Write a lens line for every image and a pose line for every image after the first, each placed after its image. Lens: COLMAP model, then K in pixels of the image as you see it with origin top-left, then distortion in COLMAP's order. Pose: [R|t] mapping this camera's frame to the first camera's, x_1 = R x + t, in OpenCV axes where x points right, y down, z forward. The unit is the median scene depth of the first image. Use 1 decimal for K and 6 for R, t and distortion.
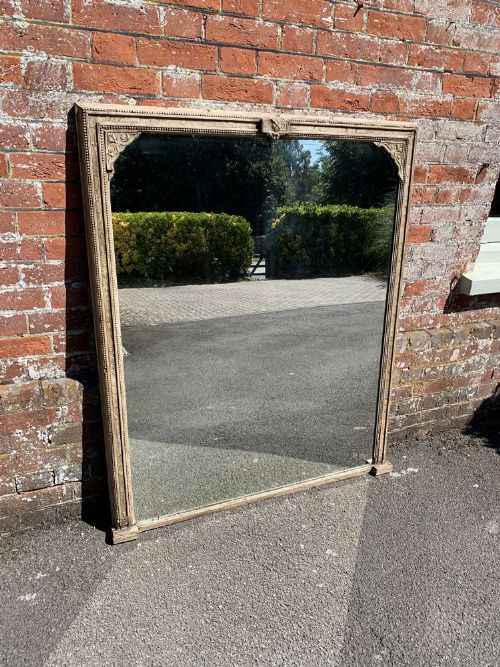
lens RADIAL K [[507.8, 0, 249.5], [0, 507.8, 327.9], [0, 0, 1]] dist [-0.000724, -0.005736]
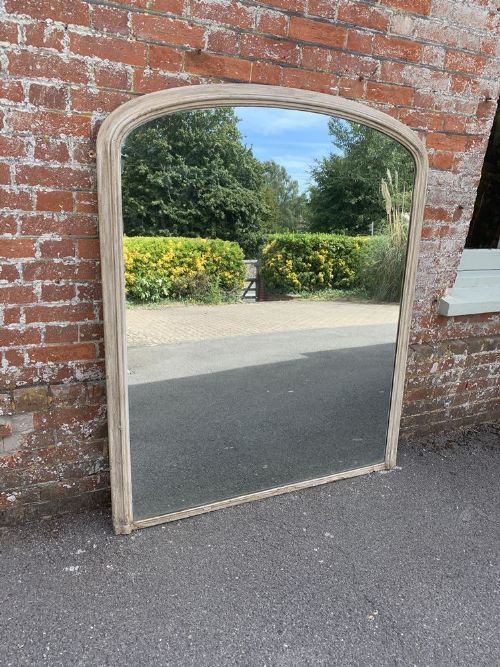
lens RADIAL K [[500.7, 0, 248.6], [0, 500.7, 328.7], [0, 0, 1]] dist [0.008108, -0.007599]
pose [[0.999335, 0.020980, 0.029820, -0.065907], [-0.020016, 0.999279, -0.032266, 0.012376], [-0.030475, 0.031647, 0.999034, -0.158592]]
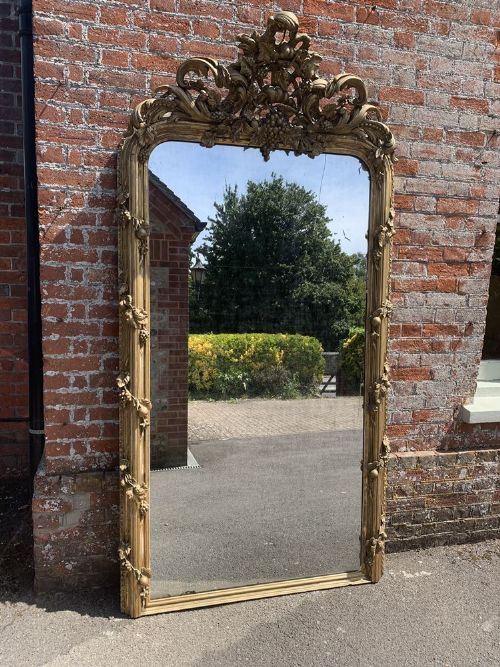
lens RADIAL K [[513.7, 0, 248.3], [0, 513.7, 317.7], [0, 0, 1]] dist [-0.003195, -0.001481]
pose [[0.985831, 0.017044, -0.166873, 0.129828], [-0.054354, 0.973607, -0.221663, -0.011029], [0.158691, 0.227593, 0.960739, -0.396372]]
